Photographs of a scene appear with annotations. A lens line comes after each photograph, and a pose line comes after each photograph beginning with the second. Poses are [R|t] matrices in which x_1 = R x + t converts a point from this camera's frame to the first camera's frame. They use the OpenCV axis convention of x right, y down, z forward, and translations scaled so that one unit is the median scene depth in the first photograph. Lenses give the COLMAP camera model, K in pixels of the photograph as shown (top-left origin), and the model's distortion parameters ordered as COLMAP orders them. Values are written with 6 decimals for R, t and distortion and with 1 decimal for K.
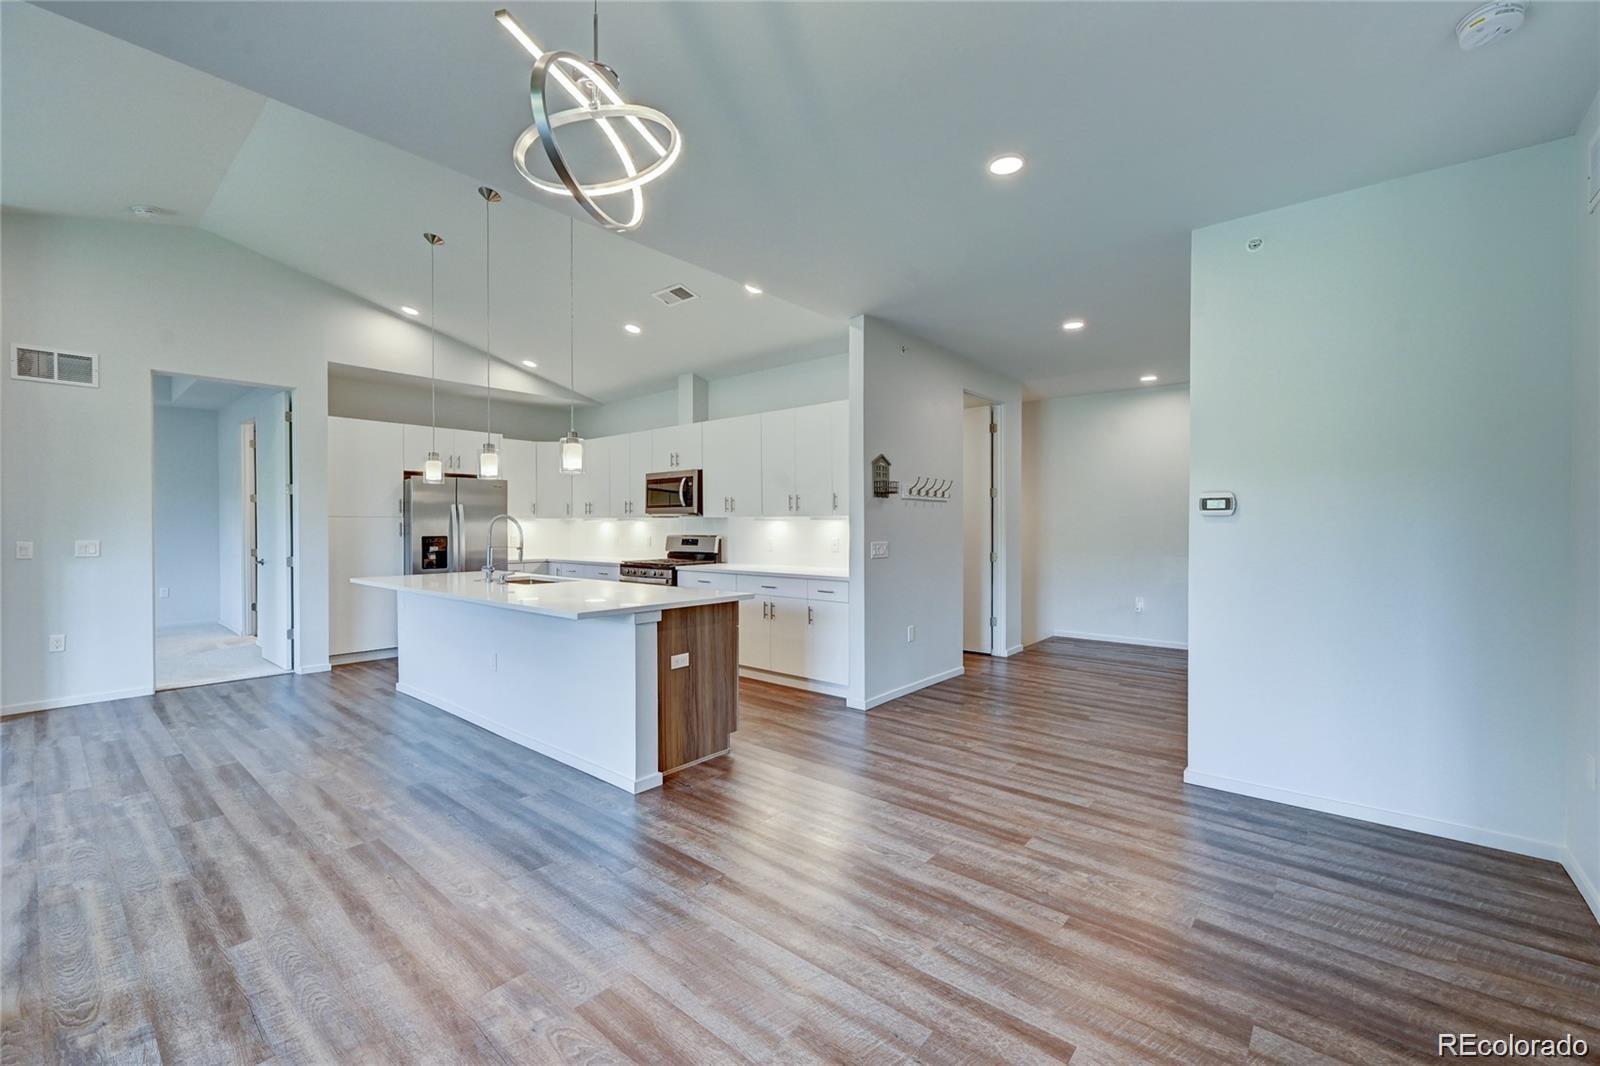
lens RADIAL K [[633.3, 0, 845.7], [0, 633.3, 532.5], [0, 0, 1]] dist [-0.001313, -0.000184]
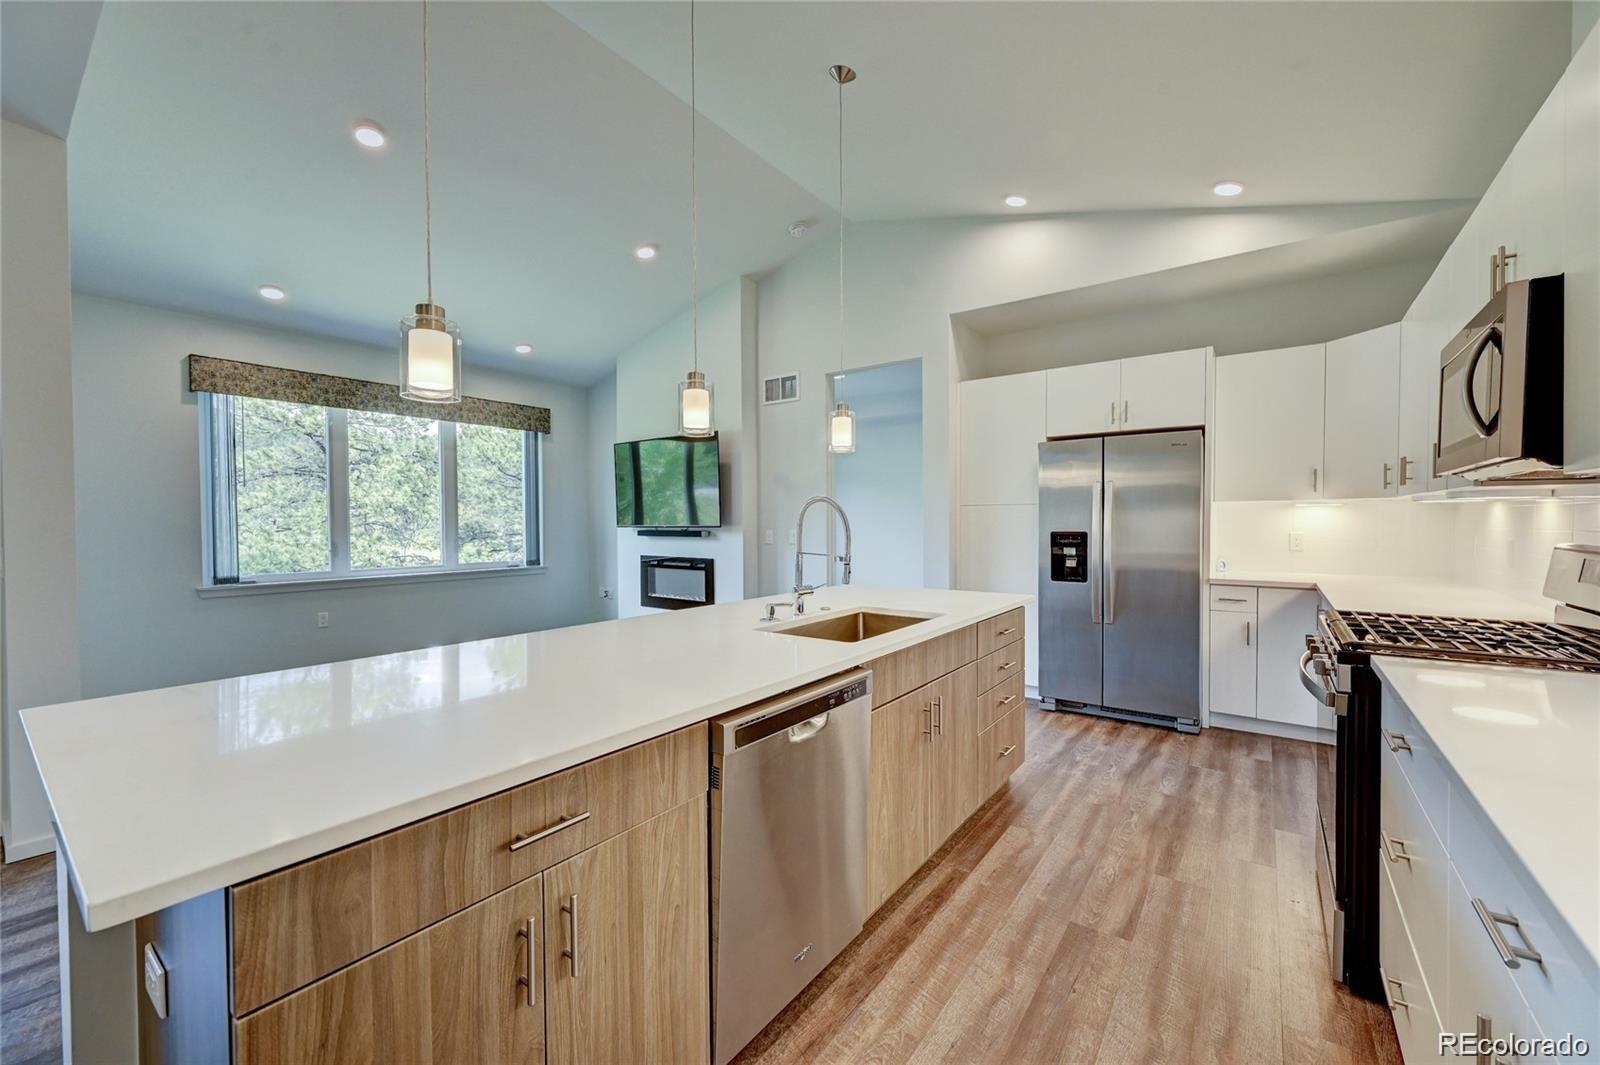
lens RADIAL K [[634.4, 0, 802.8], [0, 634.4, 532.2], [0, 0, 1]] dist [0.000697, -0.000665]
pose [[0.005417, 0.019754, -0.999790, 0.007962], [-0.005864, 0.999788, 0.019722, -0.005206], [0.999968, 0.005756, 0.005532, 0.730547]]
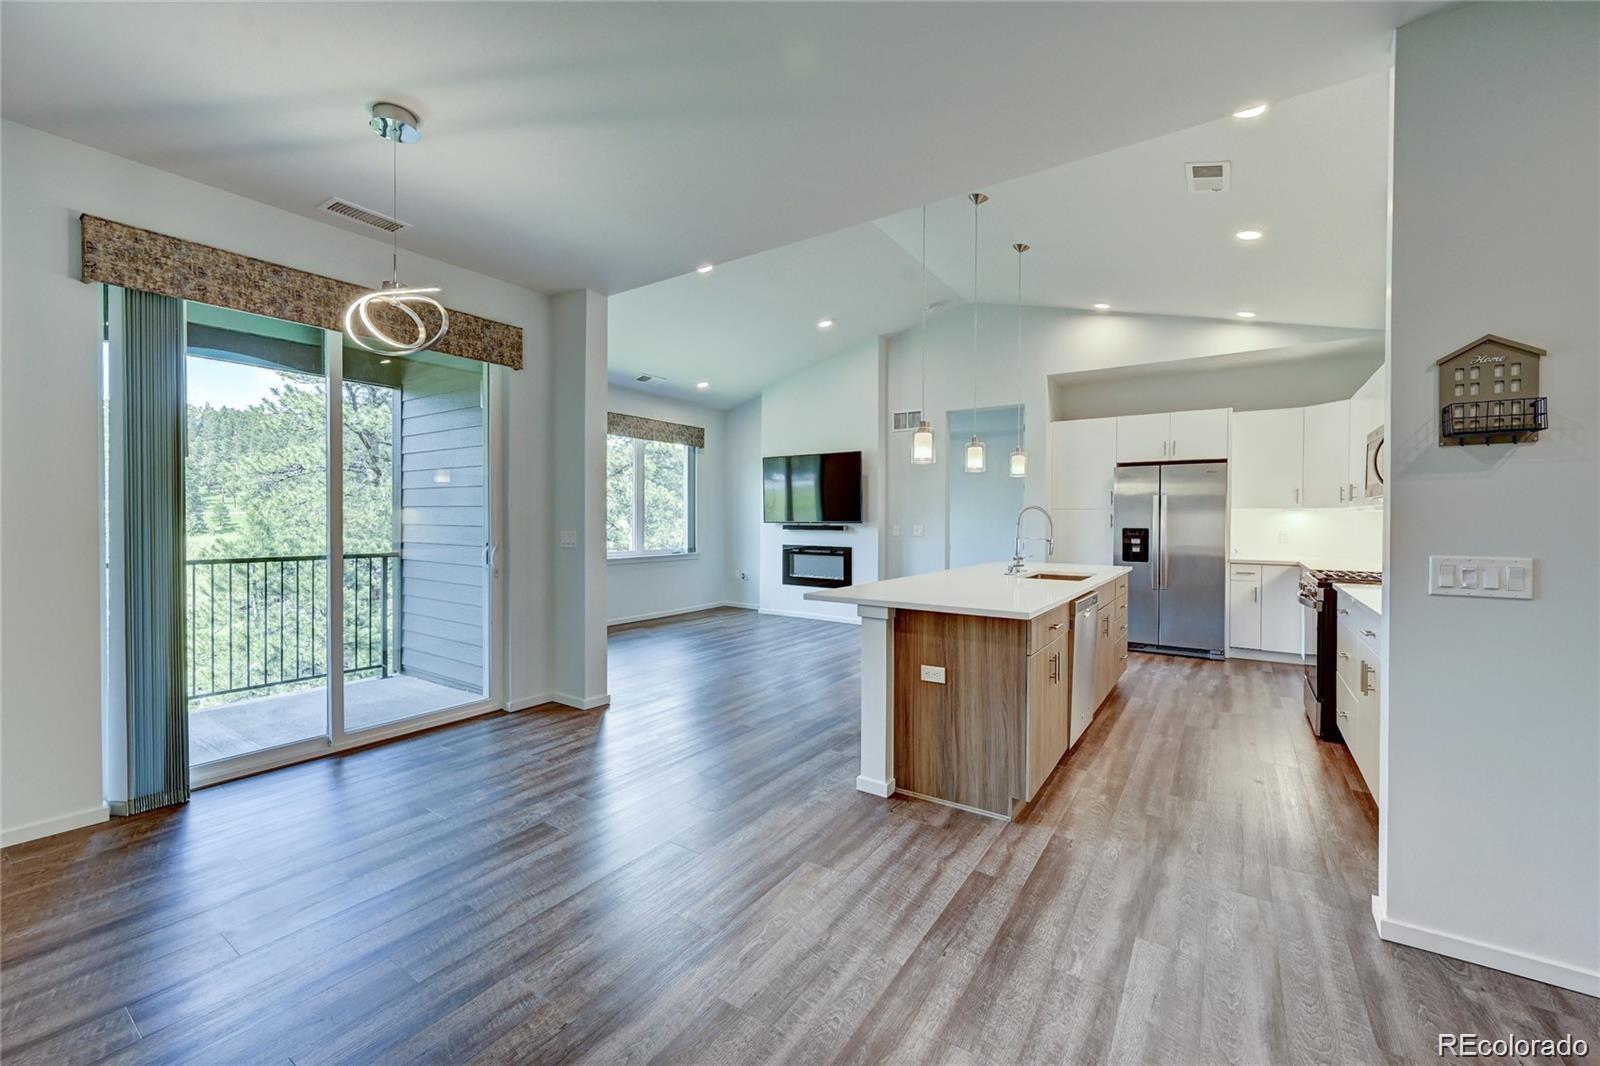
lens RADIAL K [[656.1, 0, 792.3], [0, 656.1, 523.2], [0, 0, 1]] dist [0.002619, 0.000188]
pose [[0.046223, 0.009075, -0.998890, 0.338651], [-0.015090, 0.999851, 0.008386, -0.002228], [0.998817, 0.014686, 0.046353, 0.432731]]
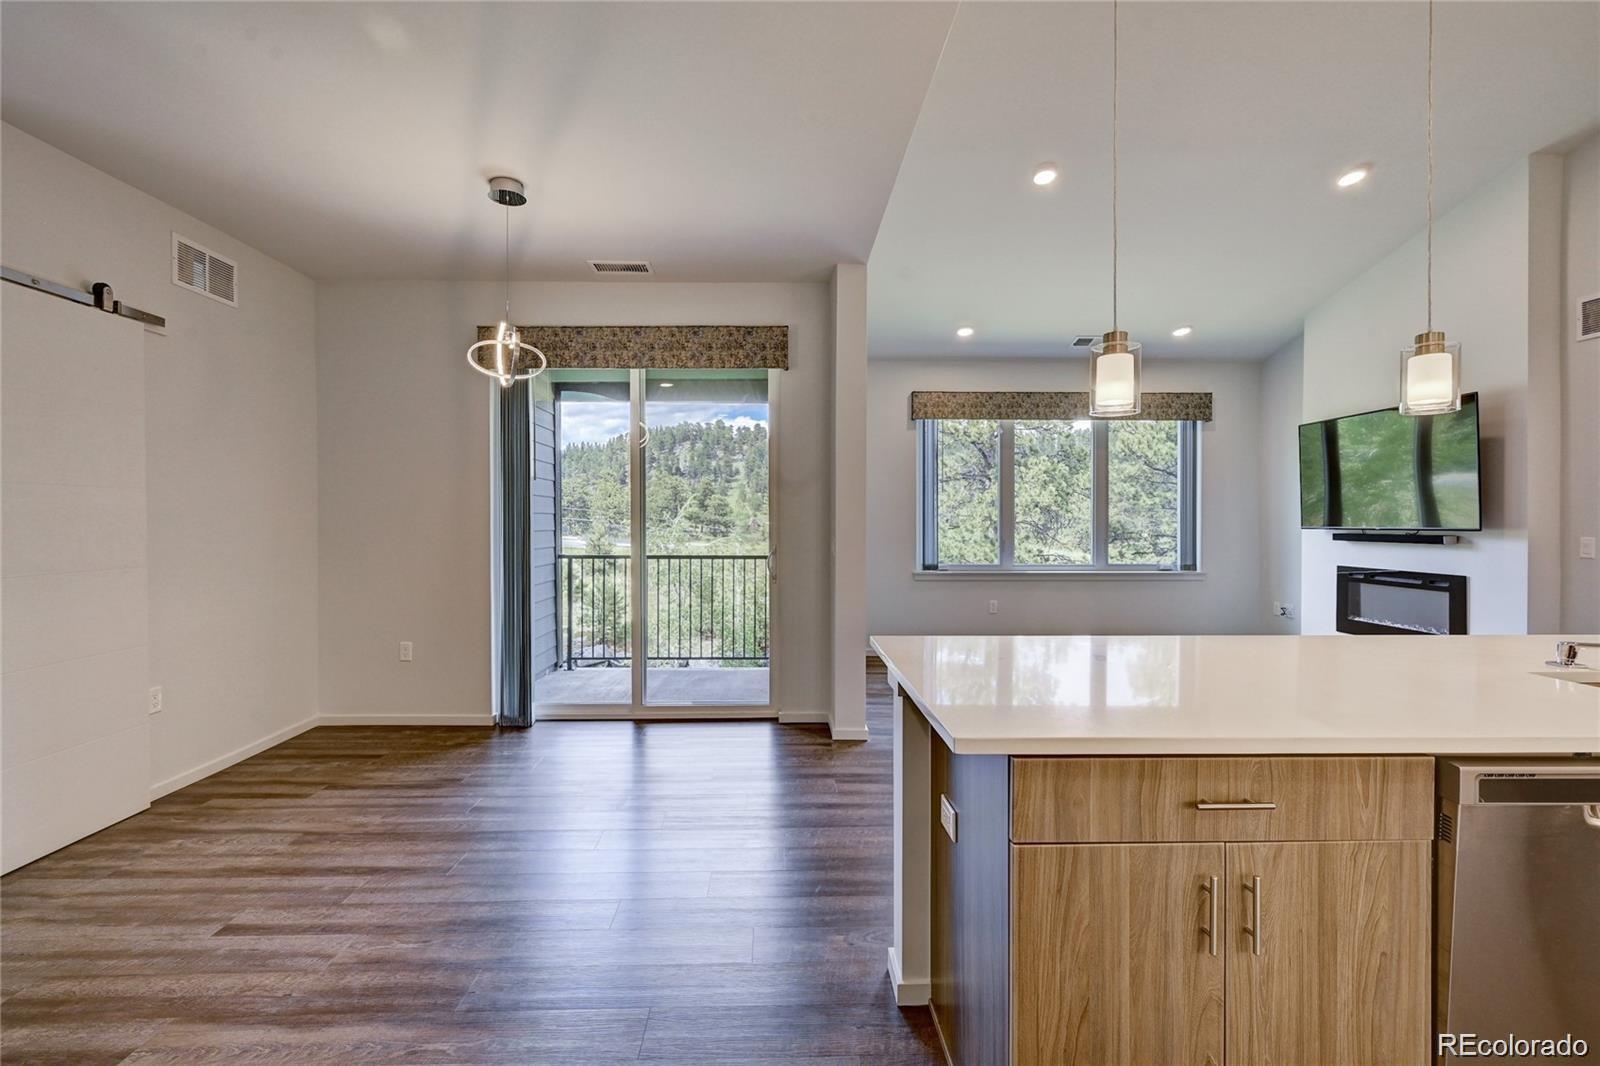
lens RADIAL K [[702.1, 0, 781.1], [0, 702.1, 527.3], [0, 0, 1]] dist [-0.001869, 0.000273]
pose [[-0.792323, 0.006494, -0.610067, 0.068866], [-0.005023, 0.999840, 0.017167, -0.005656], [0.610081, 0.016666, -0.792164, 0.744630]]
